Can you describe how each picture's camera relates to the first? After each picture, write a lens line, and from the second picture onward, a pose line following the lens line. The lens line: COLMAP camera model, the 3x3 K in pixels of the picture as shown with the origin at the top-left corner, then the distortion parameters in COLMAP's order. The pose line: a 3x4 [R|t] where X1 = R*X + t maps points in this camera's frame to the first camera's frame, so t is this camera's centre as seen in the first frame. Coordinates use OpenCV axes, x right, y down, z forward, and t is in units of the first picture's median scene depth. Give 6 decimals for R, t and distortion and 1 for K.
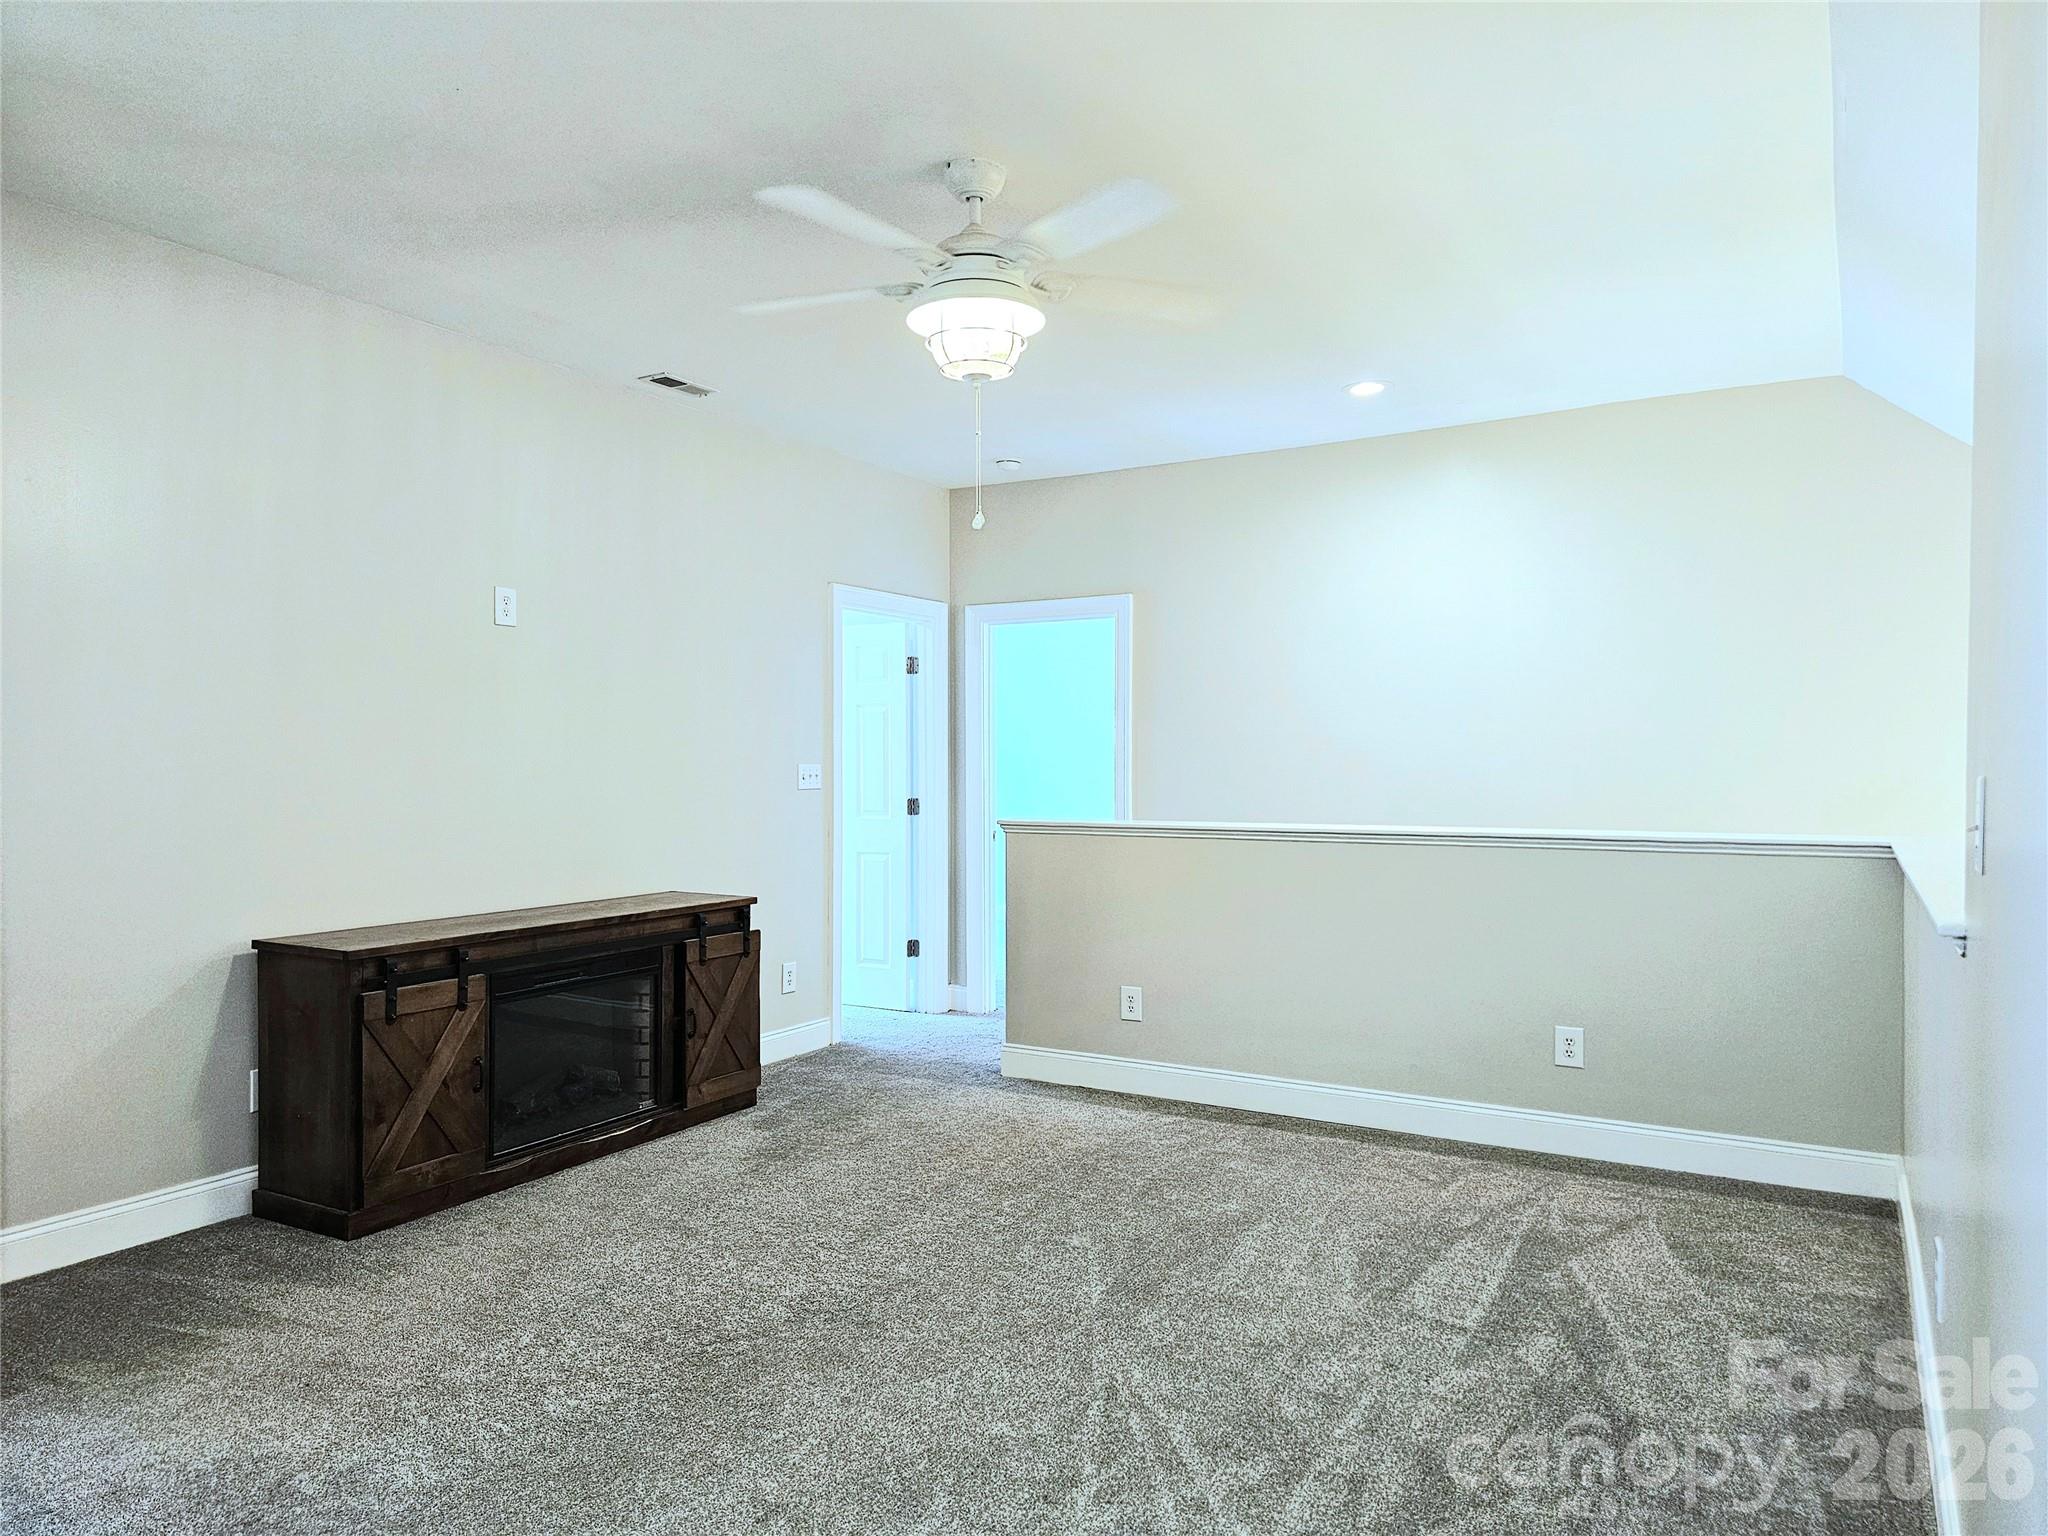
lens RADIAL K [[1379.9, 0, 1015.3], [0, 1379.9, 765.8], [0, 0, 1]] dist [0.057243, -0.037151]
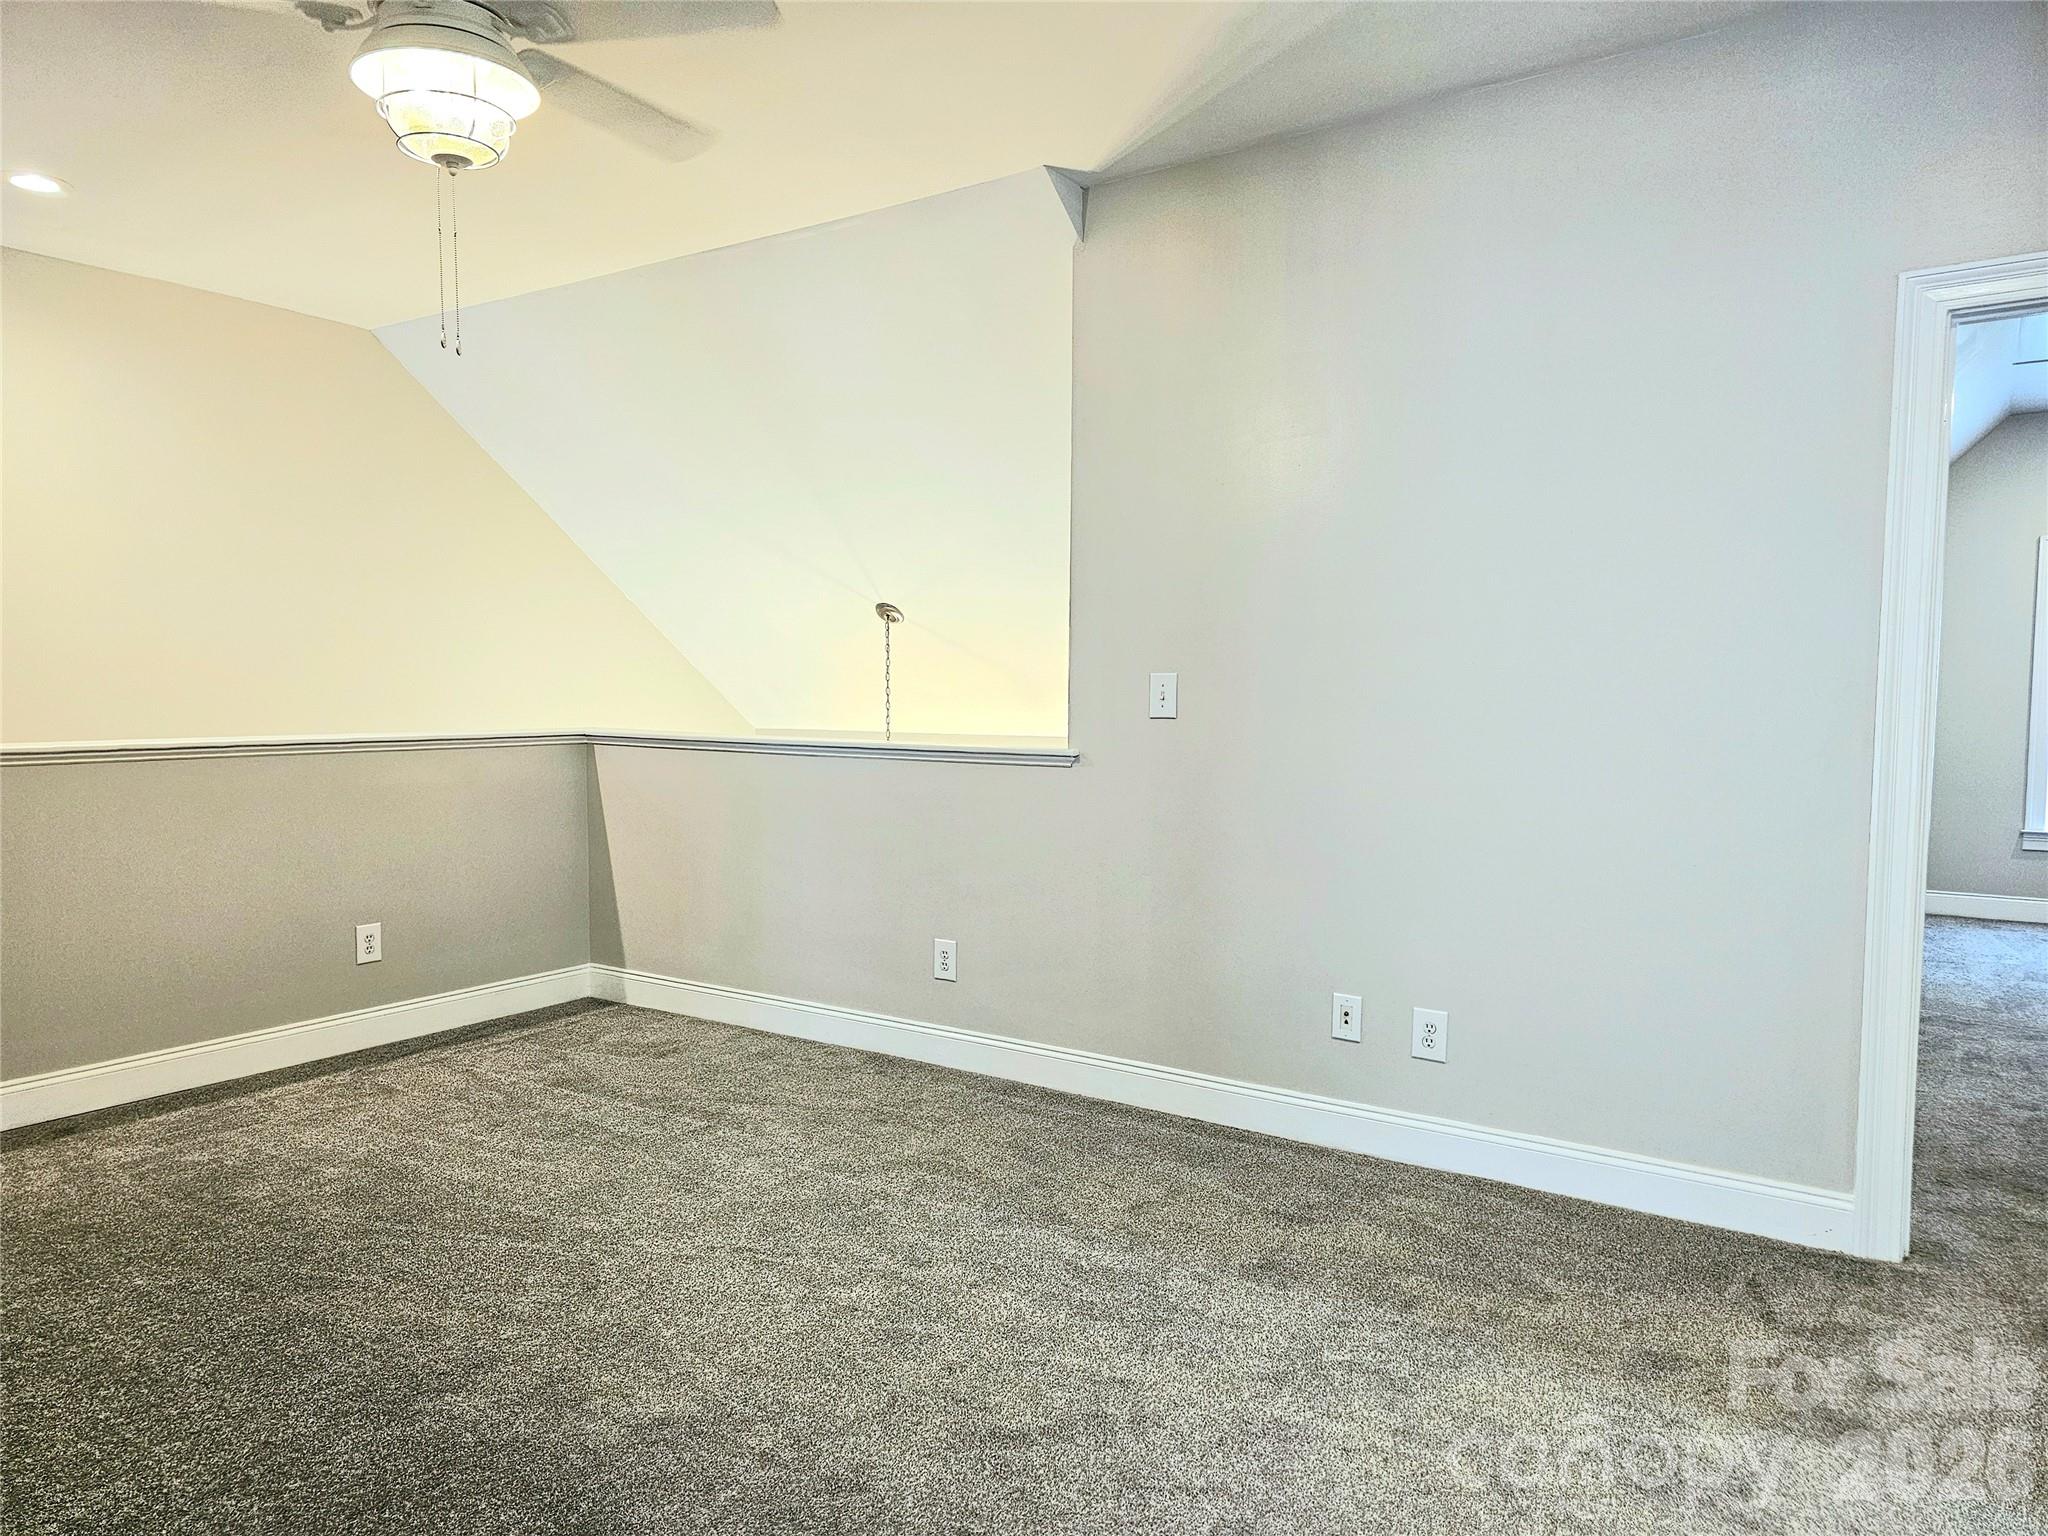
lens RADIAL K [[1379.9, 0, 1015.3], [0, 1379.9, 768.0], [0, 0, 1]] dist [0.057243, -0.037151]
pose [[0.049159, -0.052764, 0.997396, -0.664078], [0.000061, 0.998604, 0.052824, 0.018377], [-0.998791, -0.002536, 0.049094, 0.515050]]
